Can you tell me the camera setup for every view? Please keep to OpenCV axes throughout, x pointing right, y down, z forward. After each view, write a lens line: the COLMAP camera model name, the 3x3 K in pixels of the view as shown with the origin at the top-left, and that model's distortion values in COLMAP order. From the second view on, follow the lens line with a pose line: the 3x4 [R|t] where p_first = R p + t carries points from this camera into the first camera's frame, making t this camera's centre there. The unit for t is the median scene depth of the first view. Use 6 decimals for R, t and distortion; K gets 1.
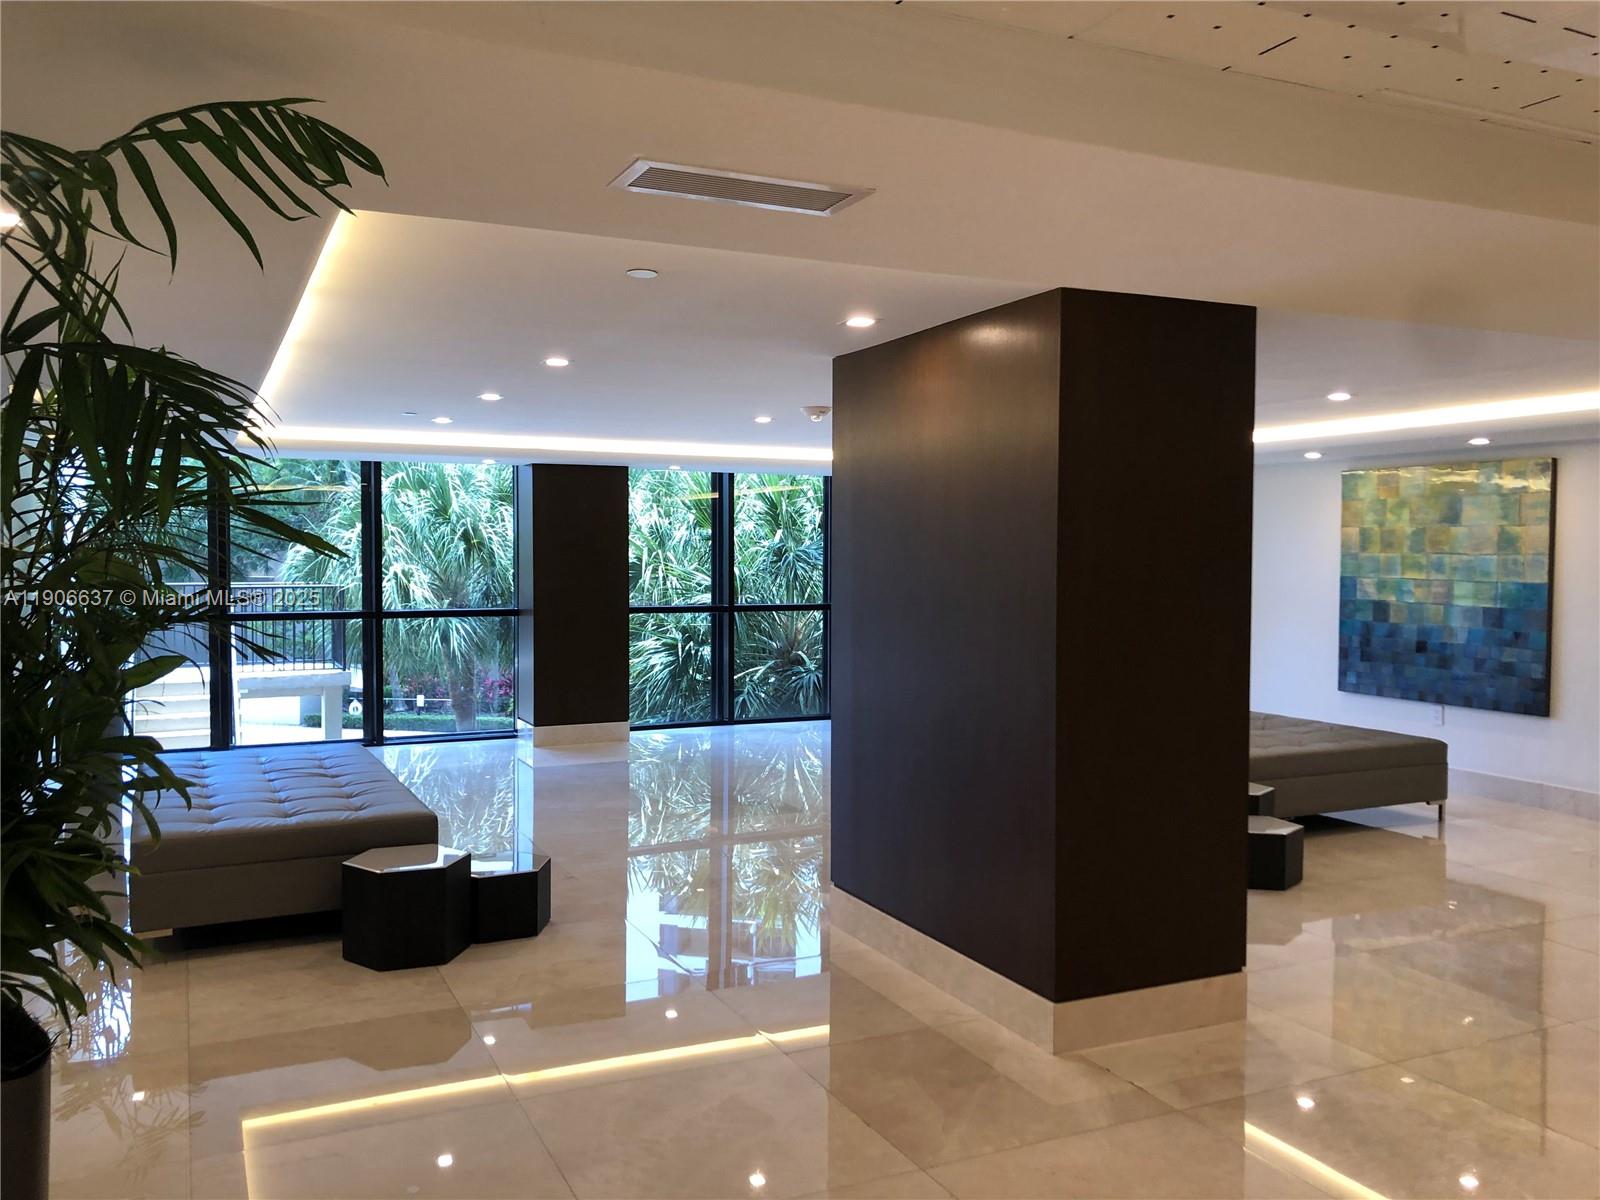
lens RADIAL K [[1340.7, 0, 803.4], [0, 1340.7, 588.7], [0, 0, 1]] dist [0.129498, -0.130309]
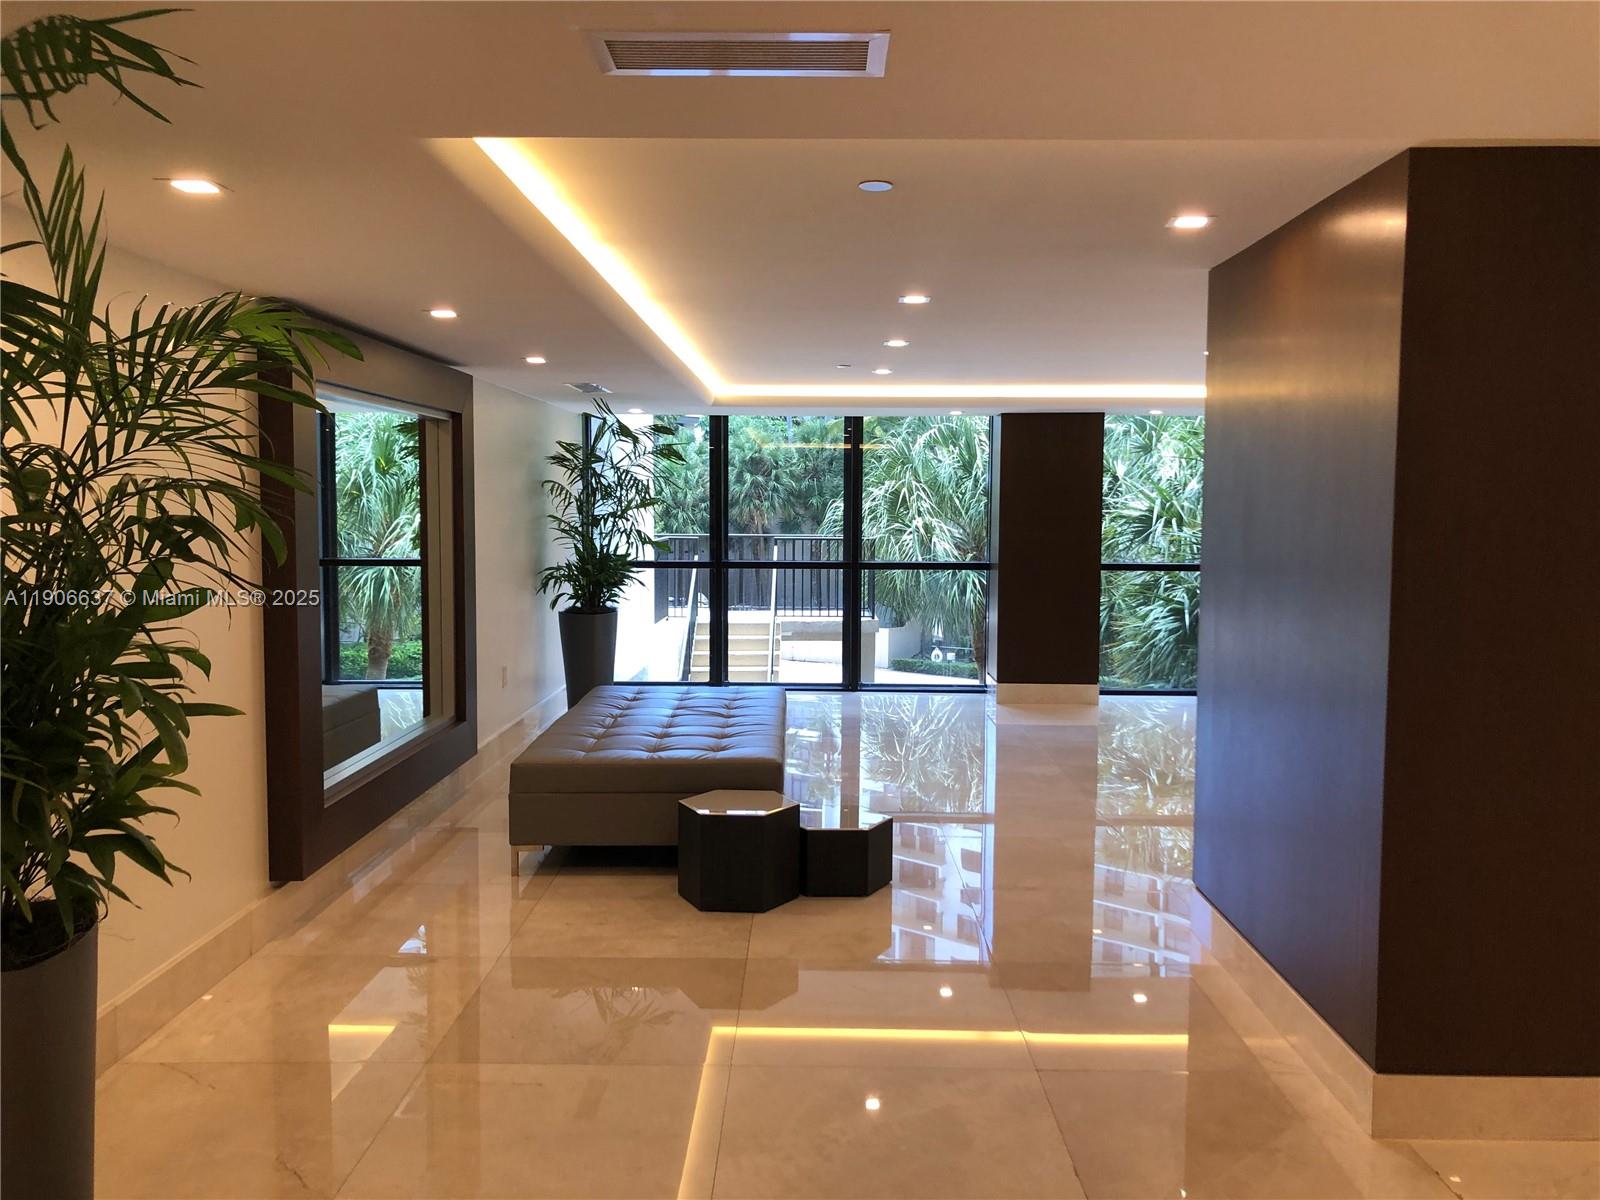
lens RADIAL K [[1340.7, 0, 803.4], [0, 1340.7, 588.7], [0, 0, 1]] dist [0.129498, -0.130309]
pose [[0.905511, 0.029937, -0.423266, 0.115963], [-0.016250, 0.999223, 0.035910, 0.001243], [0.424012, -0.025639, 0.905294, 0.080221]]
